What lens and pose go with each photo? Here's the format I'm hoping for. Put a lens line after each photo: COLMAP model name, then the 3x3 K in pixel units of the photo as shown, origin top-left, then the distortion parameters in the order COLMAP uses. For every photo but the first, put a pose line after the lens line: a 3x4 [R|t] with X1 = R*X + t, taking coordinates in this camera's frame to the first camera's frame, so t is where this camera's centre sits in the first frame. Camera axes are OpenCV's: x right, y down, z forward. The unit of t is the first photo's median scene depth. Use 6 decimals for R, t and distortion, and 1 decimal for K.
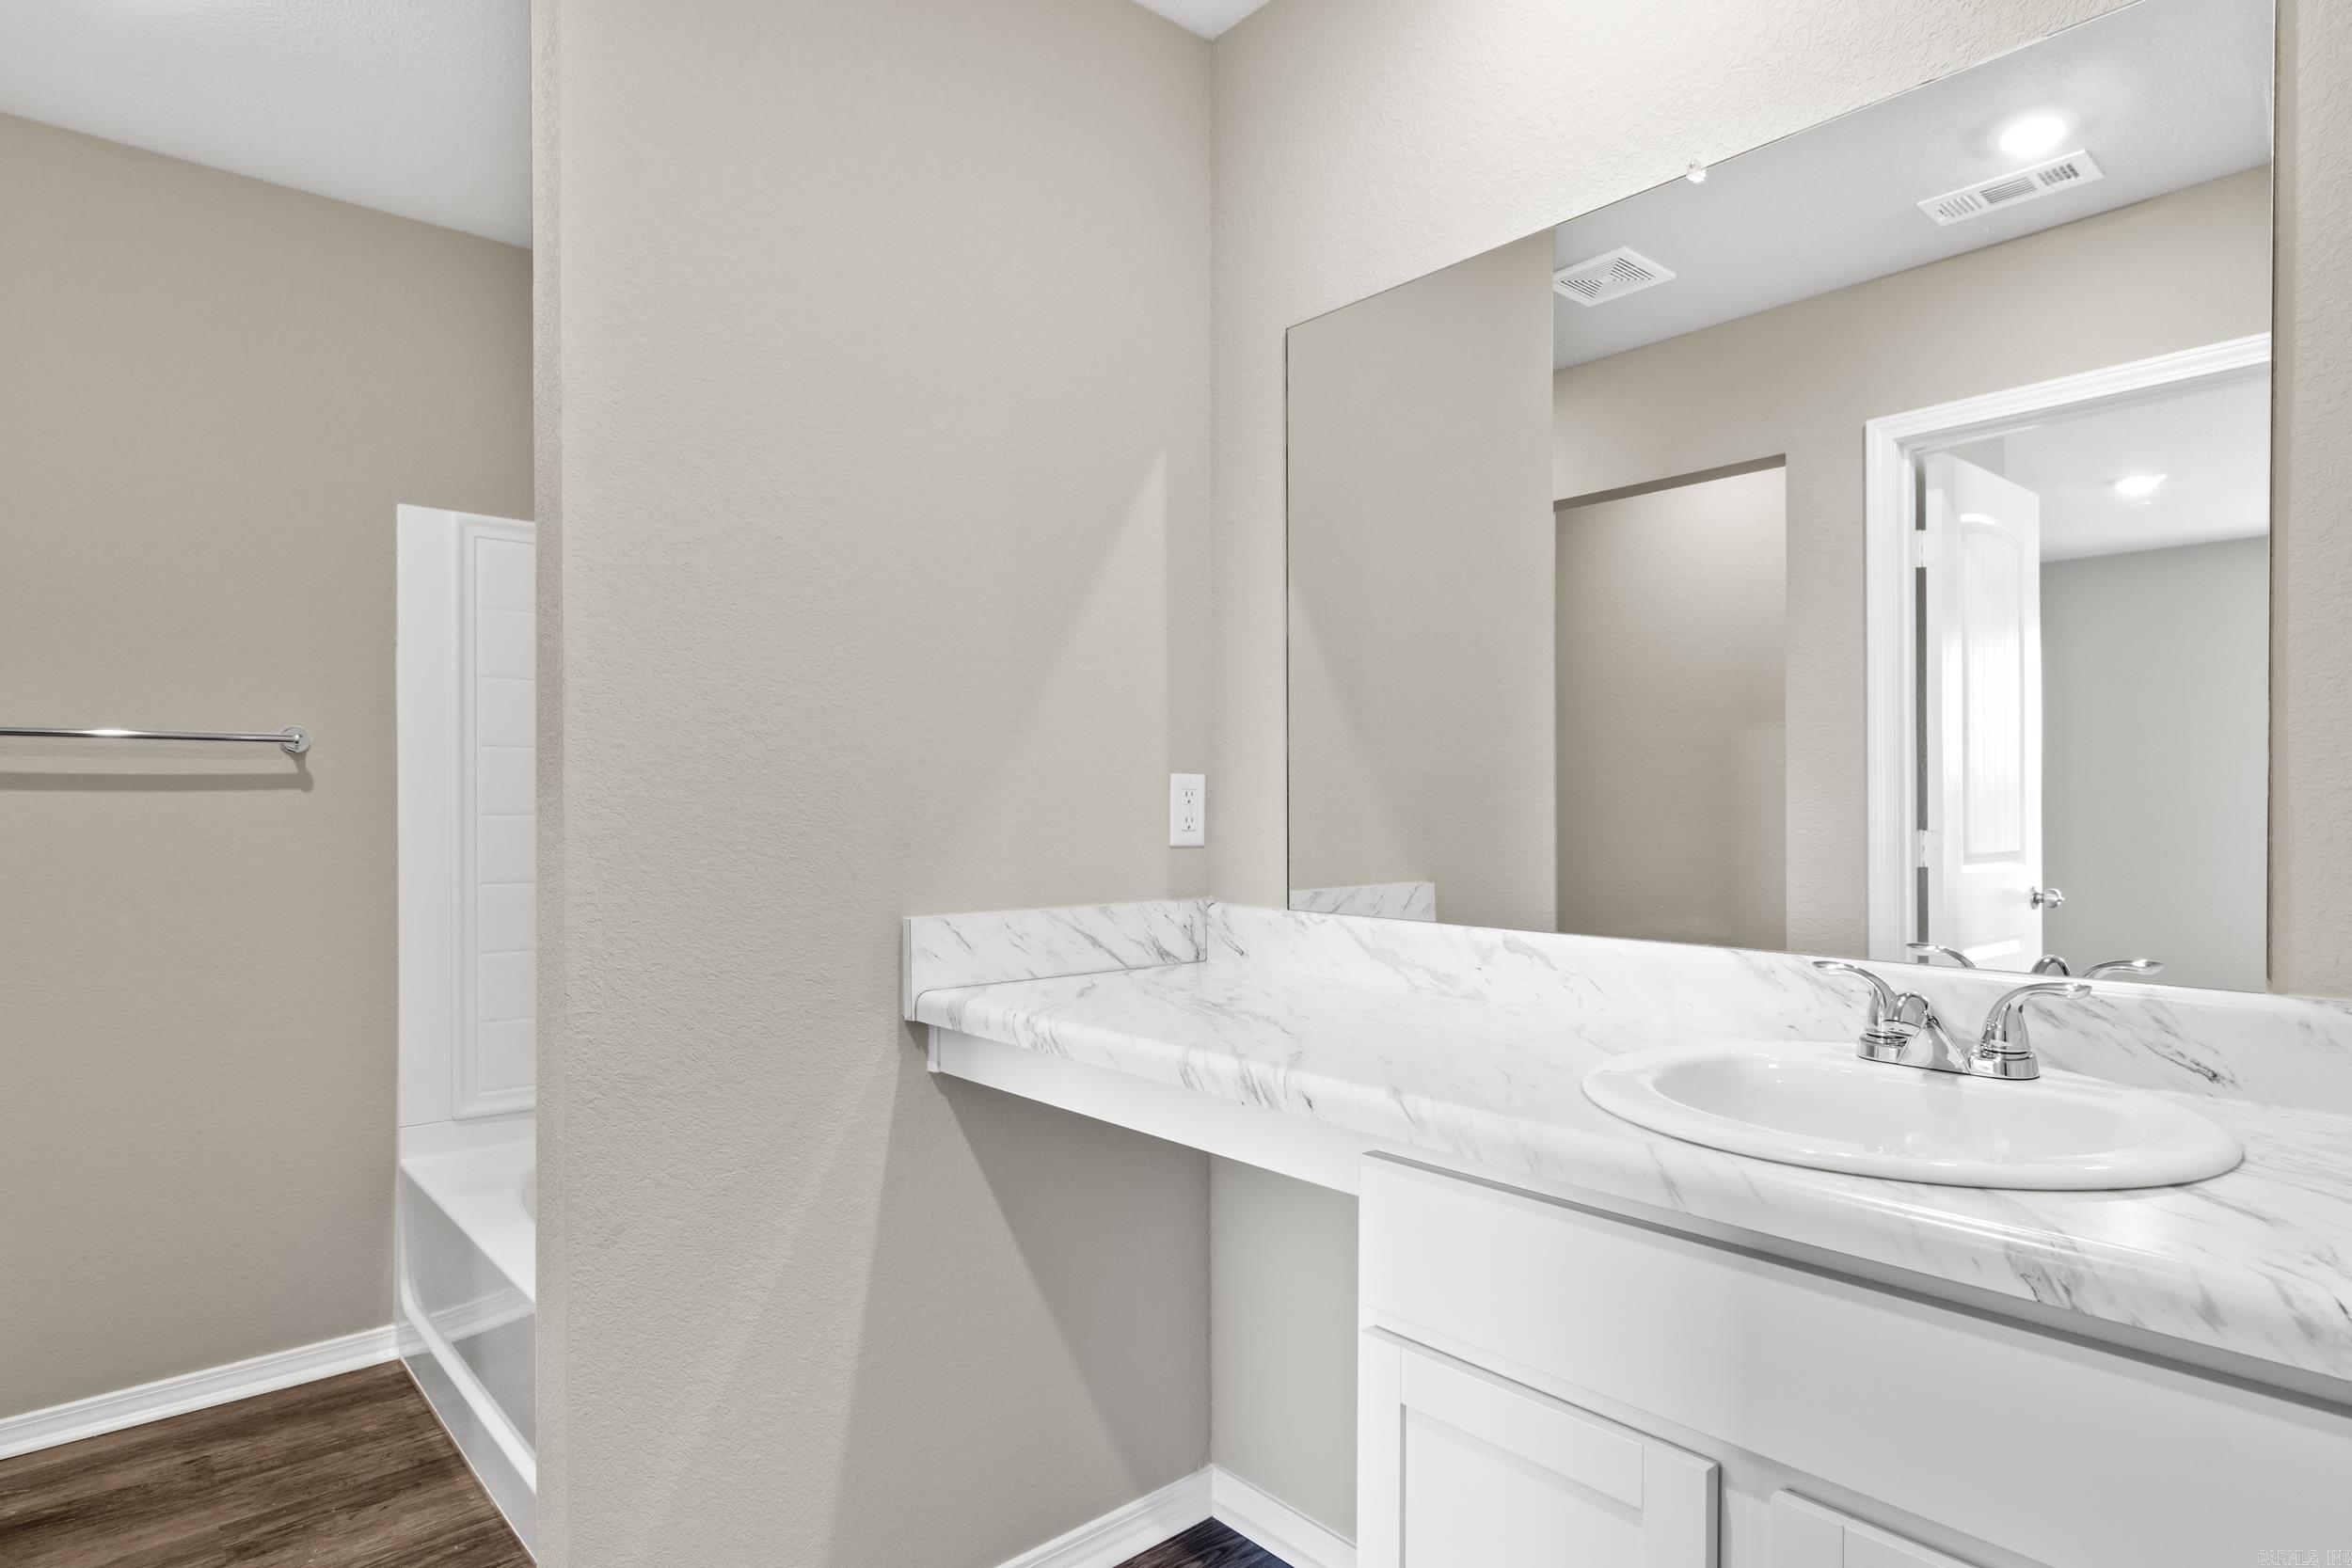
lens RADIAL K [[1290.1, 0, 1183.7], [0, 1290.1, 806.5], [0, 0, 1]] dist [0.001176, 0.001081]
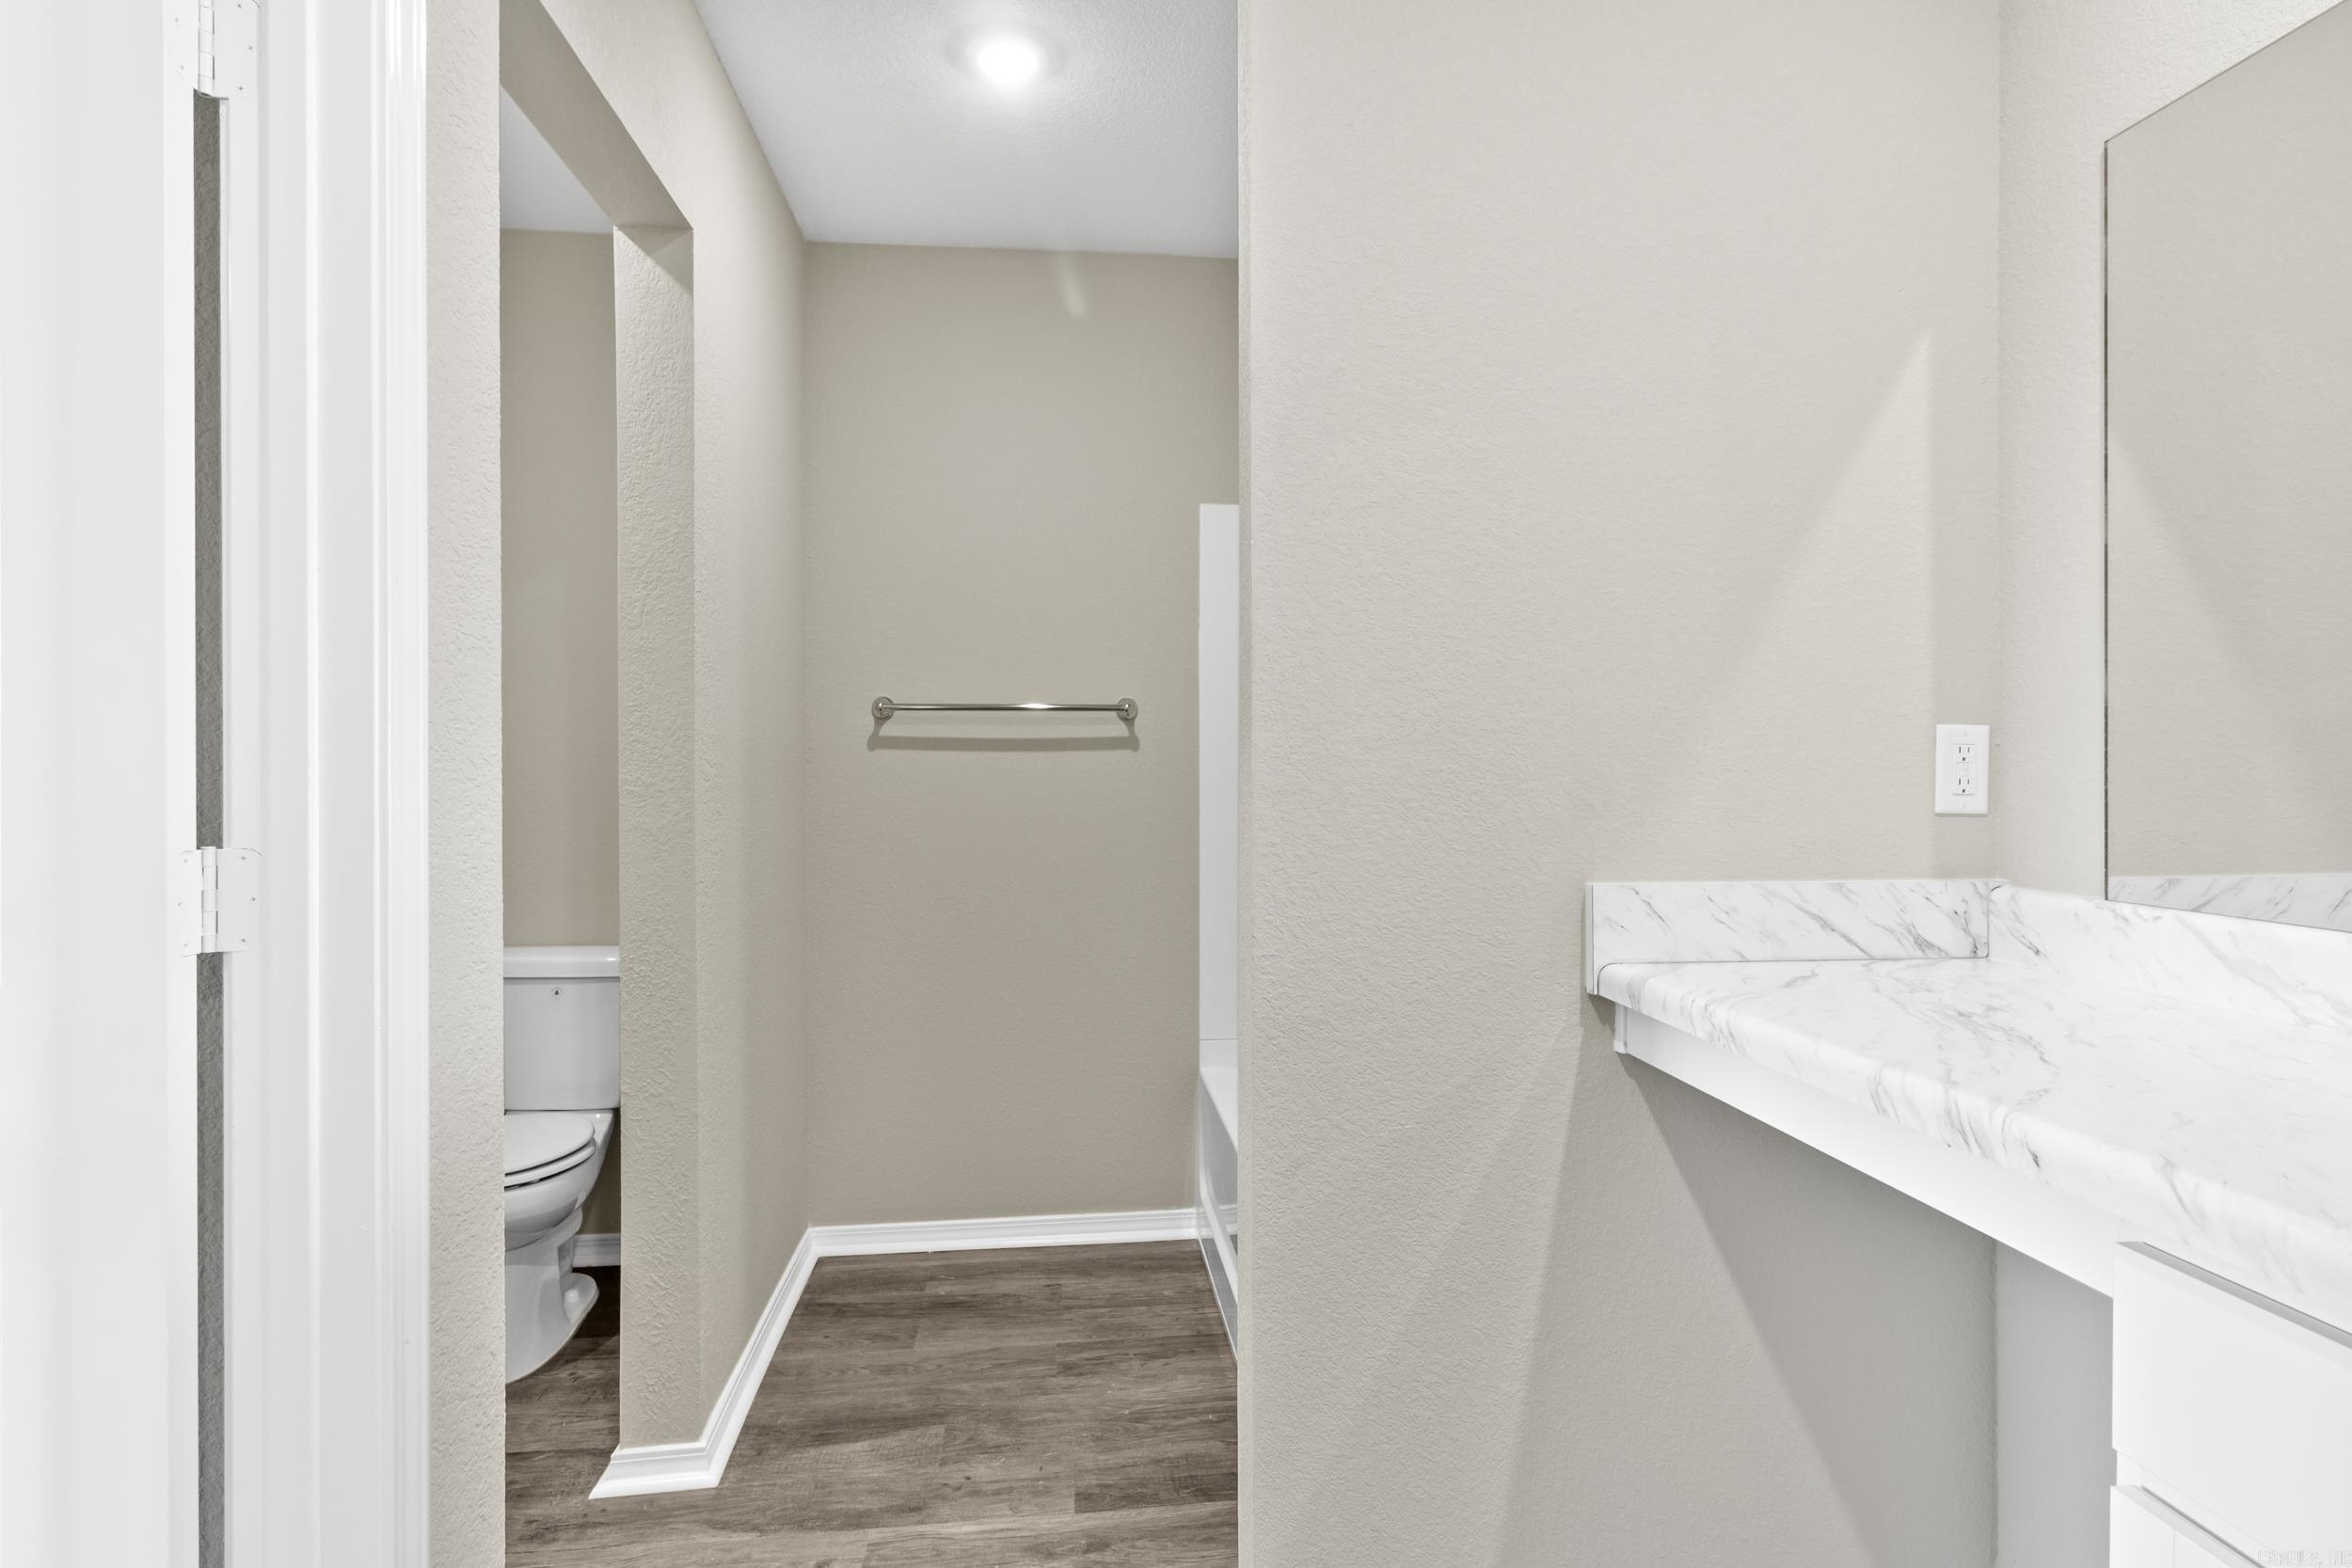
lens RADIAL K [[1290.1, 0, 1196.5], [0, 1290.1, 762.4], [0, 0, 1]] dist [0.001176, 0.001081]
pose [[0.819373, 0.000929, -0.573260, 0.076711], [-0.002181, 0.999997, -0.001497, 0.000655], [0.573257, 0.002477, 0.819372, 0.062737]]
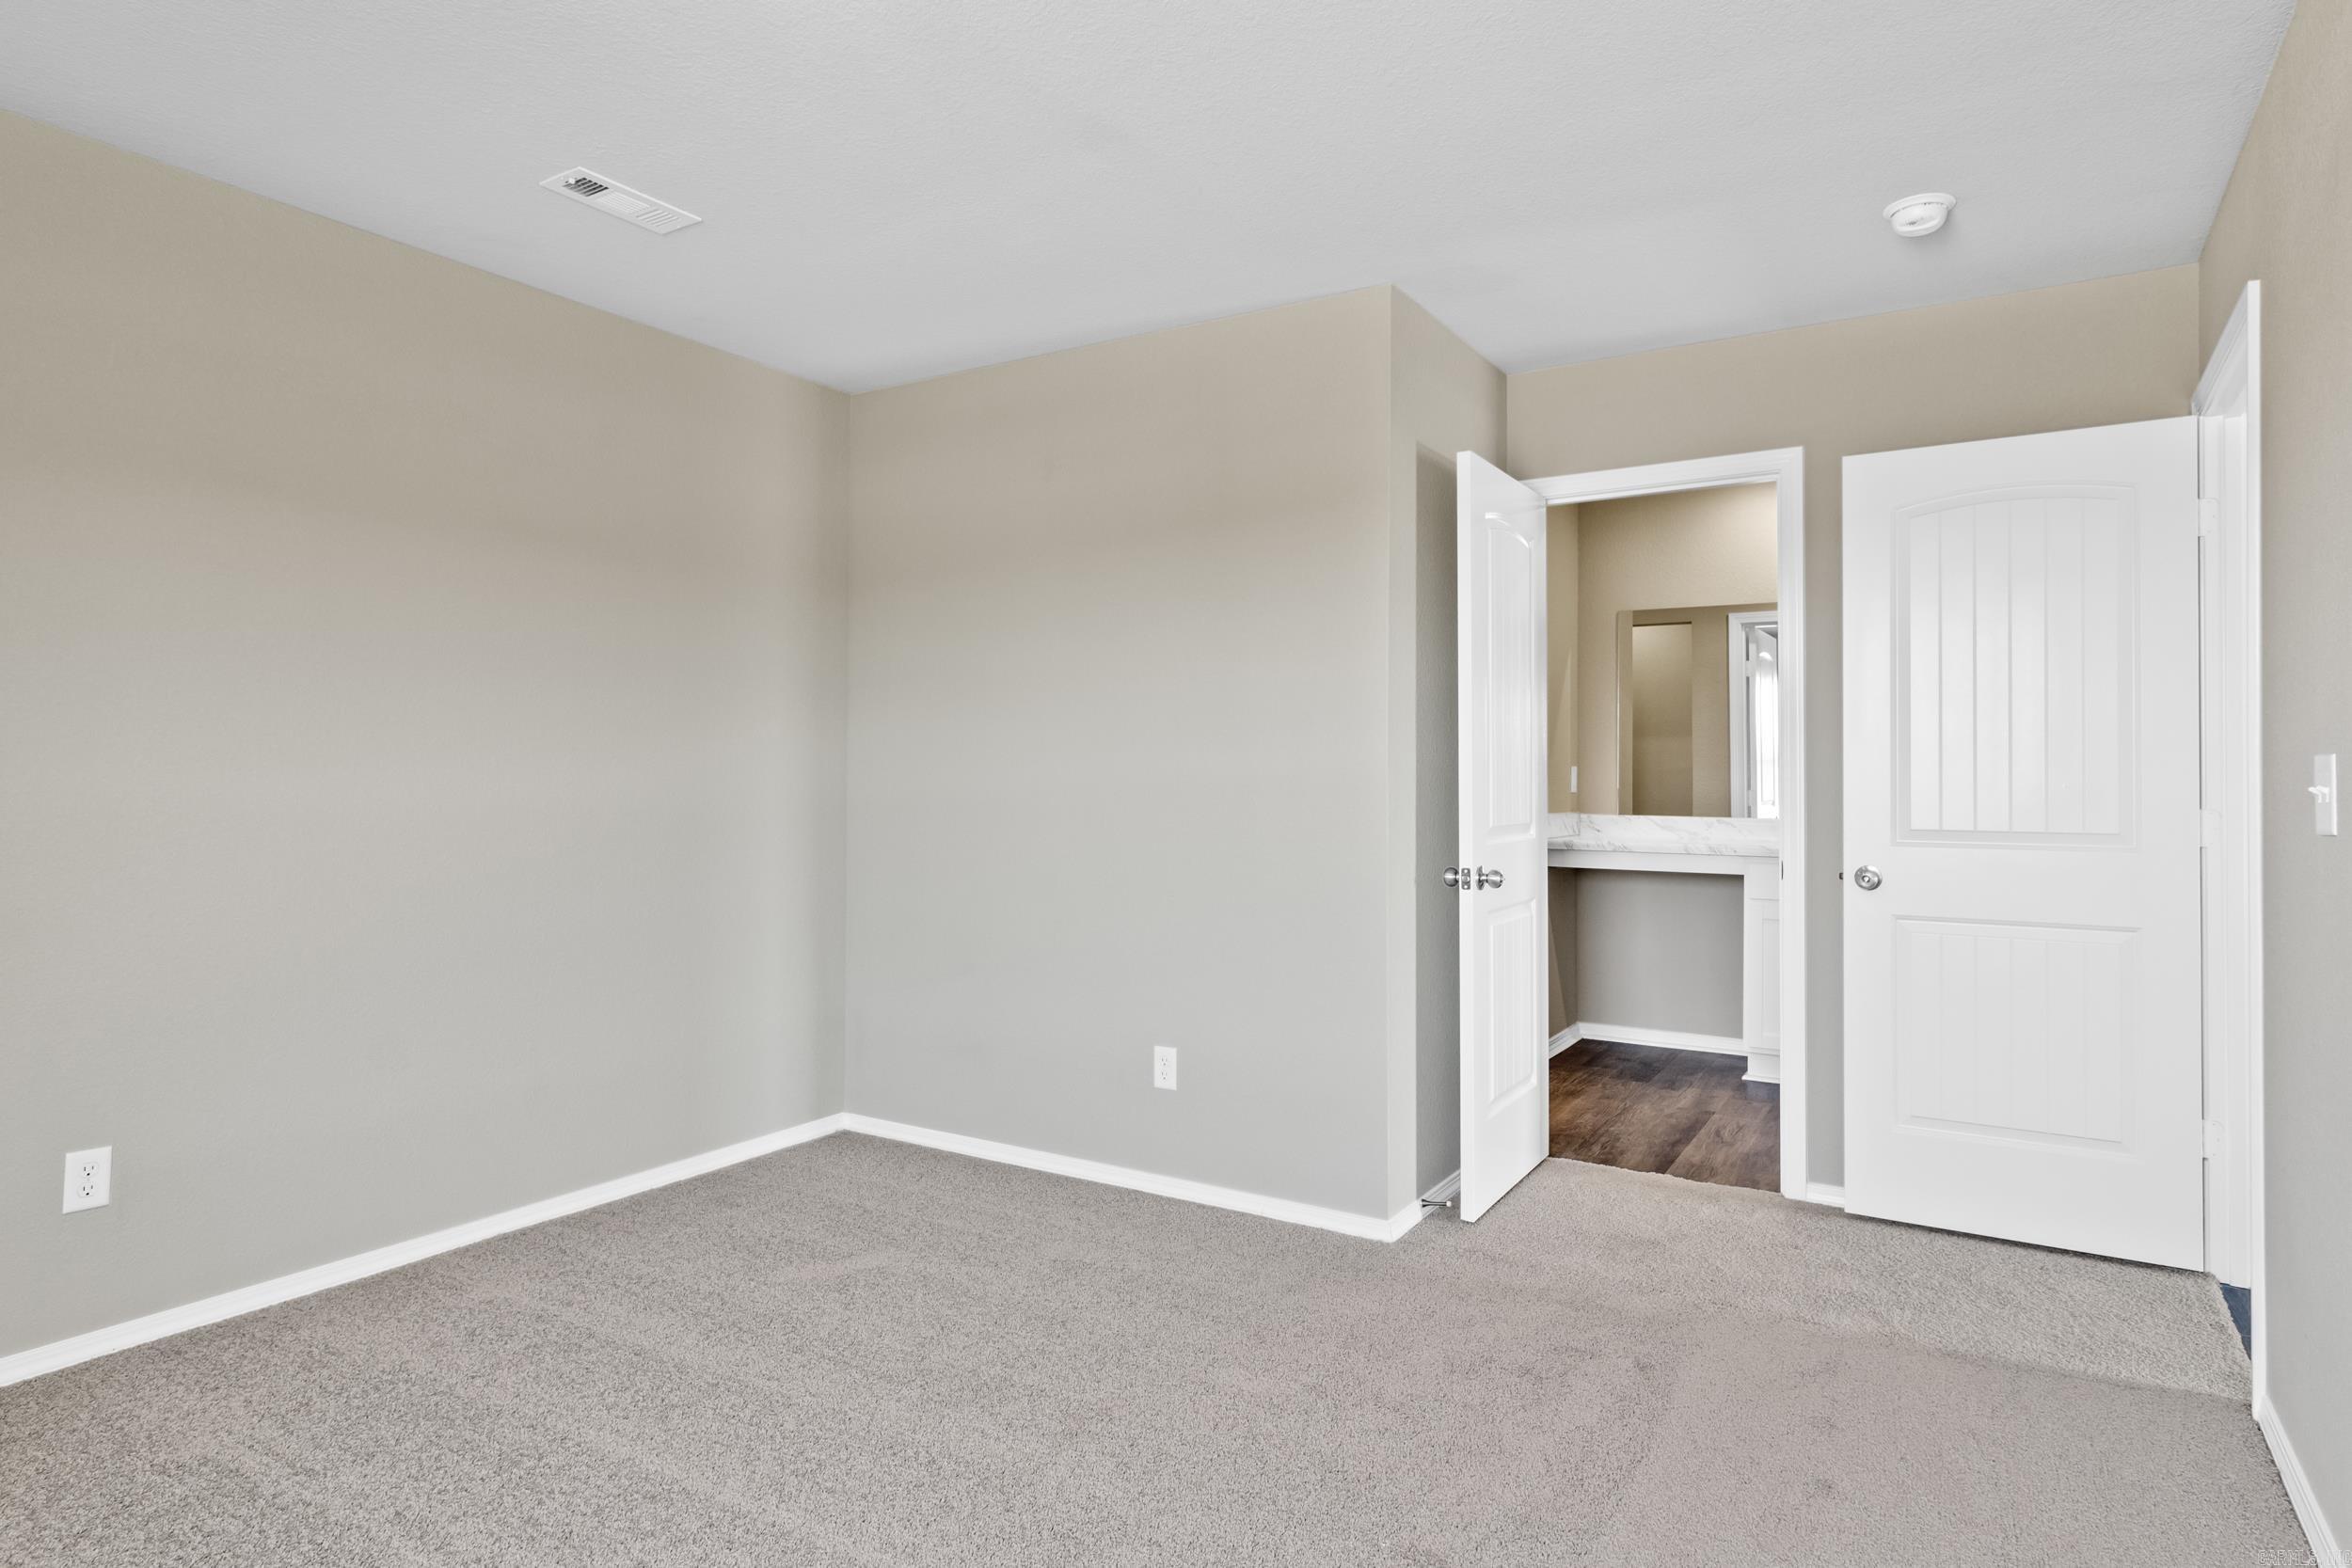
lens RADIAL K [[1290.5, 0, 1174.6], [0, 1290.5, 779.1], [0, 0, 1]] dist [0.003810, 0.000164]
pose [[0.961001, 0.006130, 0.276477, -1.622532], [-0.004492, 0.999968, -0.006557, 0.023303], [-0.276508, 0.005059, 0.960998, -1.436212]]
